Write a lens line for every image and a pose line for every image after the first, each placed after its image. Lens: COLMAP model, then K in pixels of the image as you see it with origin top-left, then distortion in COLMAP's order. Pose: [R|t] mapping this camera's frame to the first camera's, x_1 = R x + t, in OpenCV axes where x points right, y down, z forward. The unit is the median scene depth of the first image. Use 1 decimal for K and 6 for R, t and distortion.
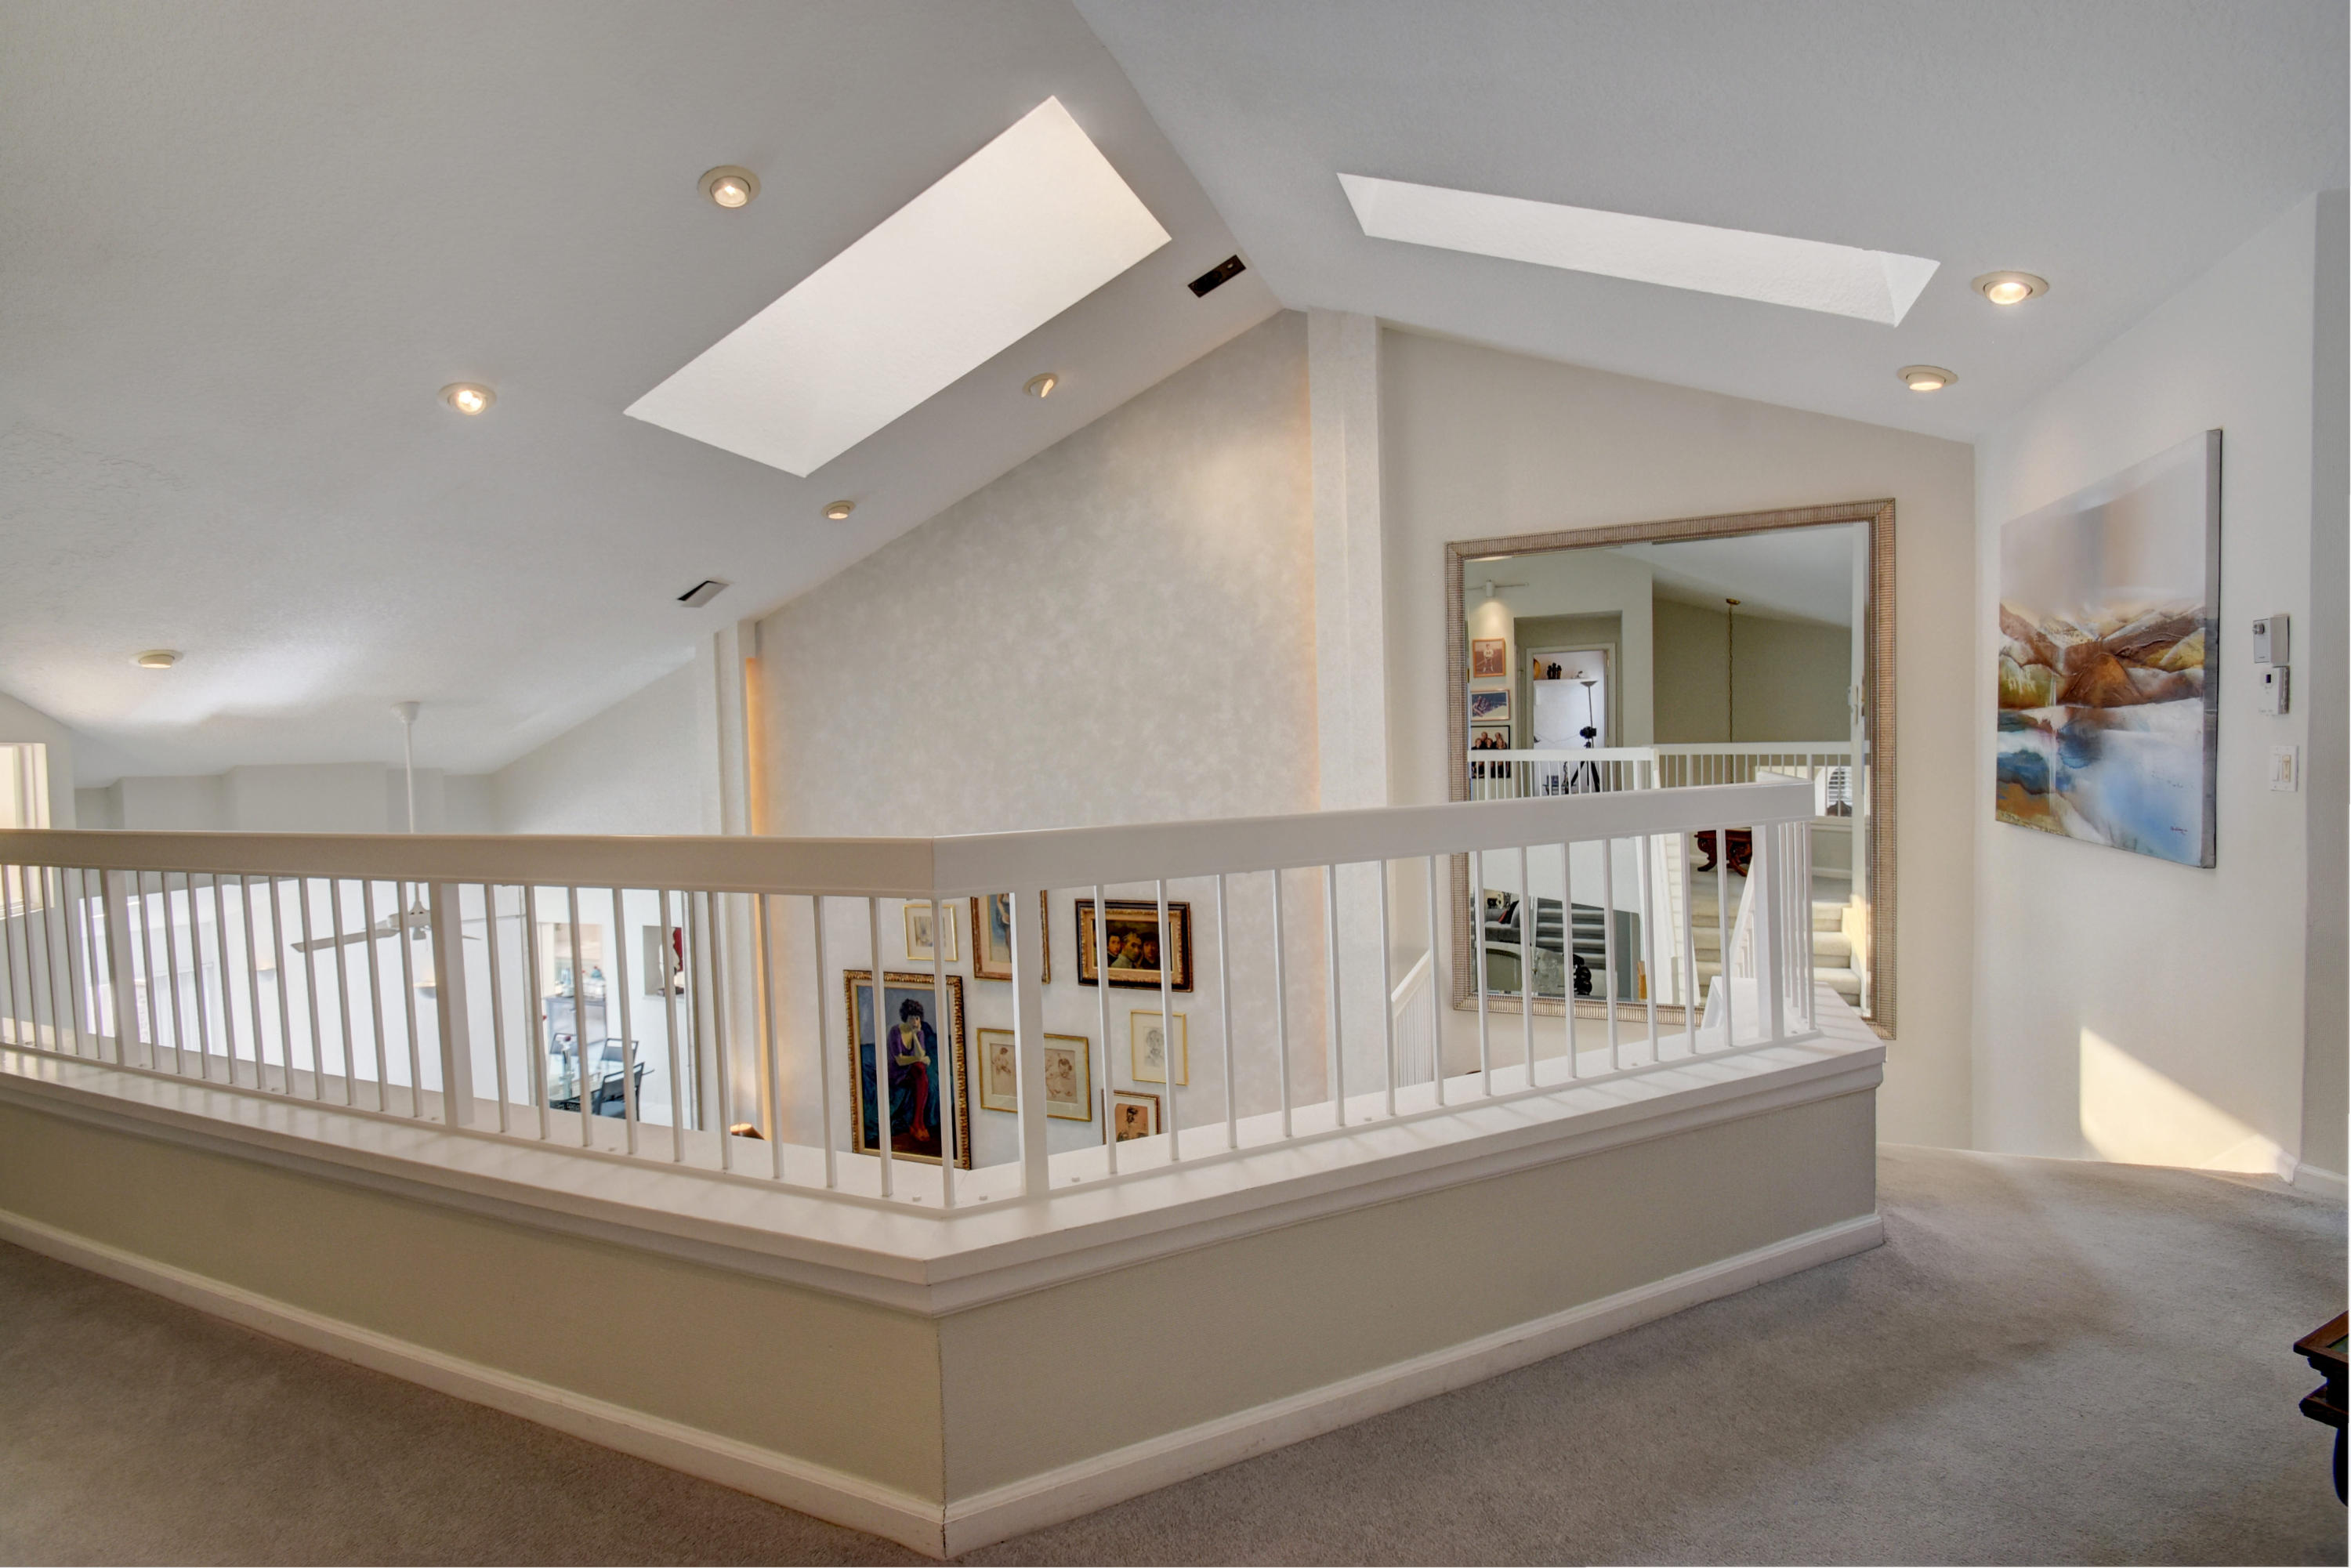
lens RADIAL K [[1025.5, 0, 1167.4], [0, 1025.5, 778.8], [0, 0, 1]] dist [-0.002118, -0.007712]
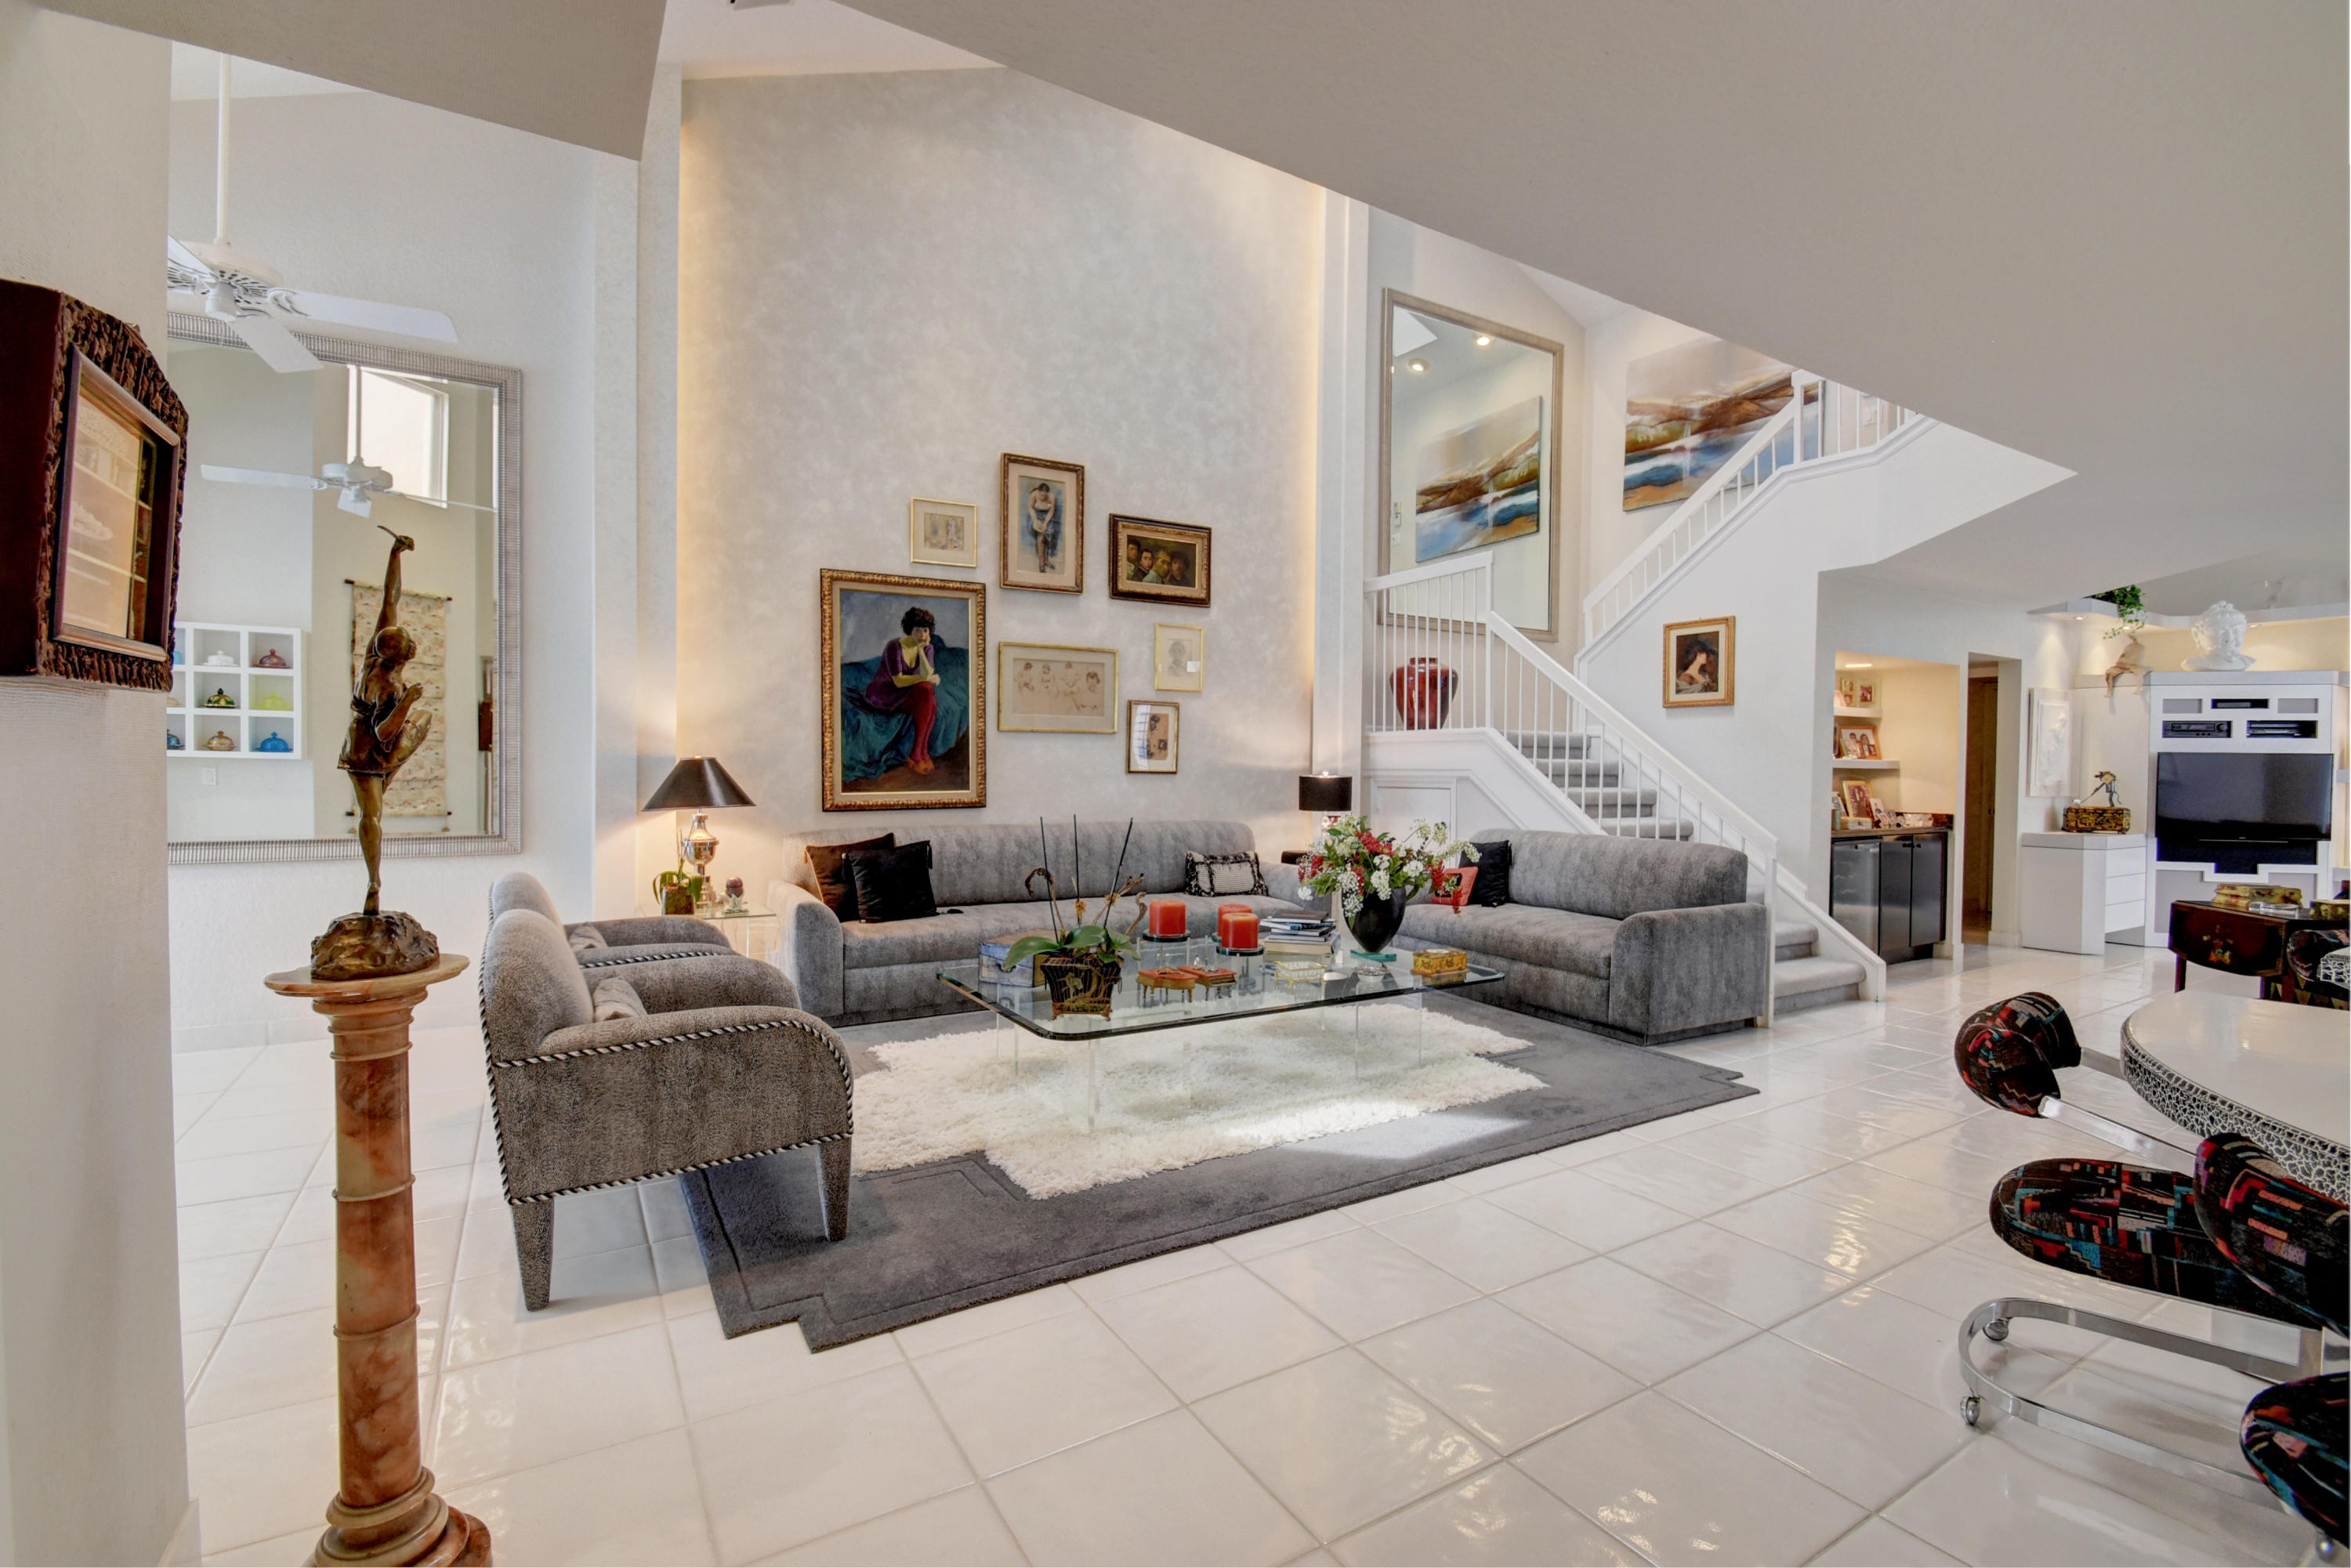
lens RADIAL K [[1025.5, 0, 1167.4], [0, 1025.5, 778.8], [0, 0, 1]] dist [-0.002118, -0.007712]
pose [[0.608101, 0.021656, 0.793564, -0.859103], [0.000234, 0.999623, -0.027458, 0.409000], [-0.793859, 0.016883, 0.607867, 0.335782]]
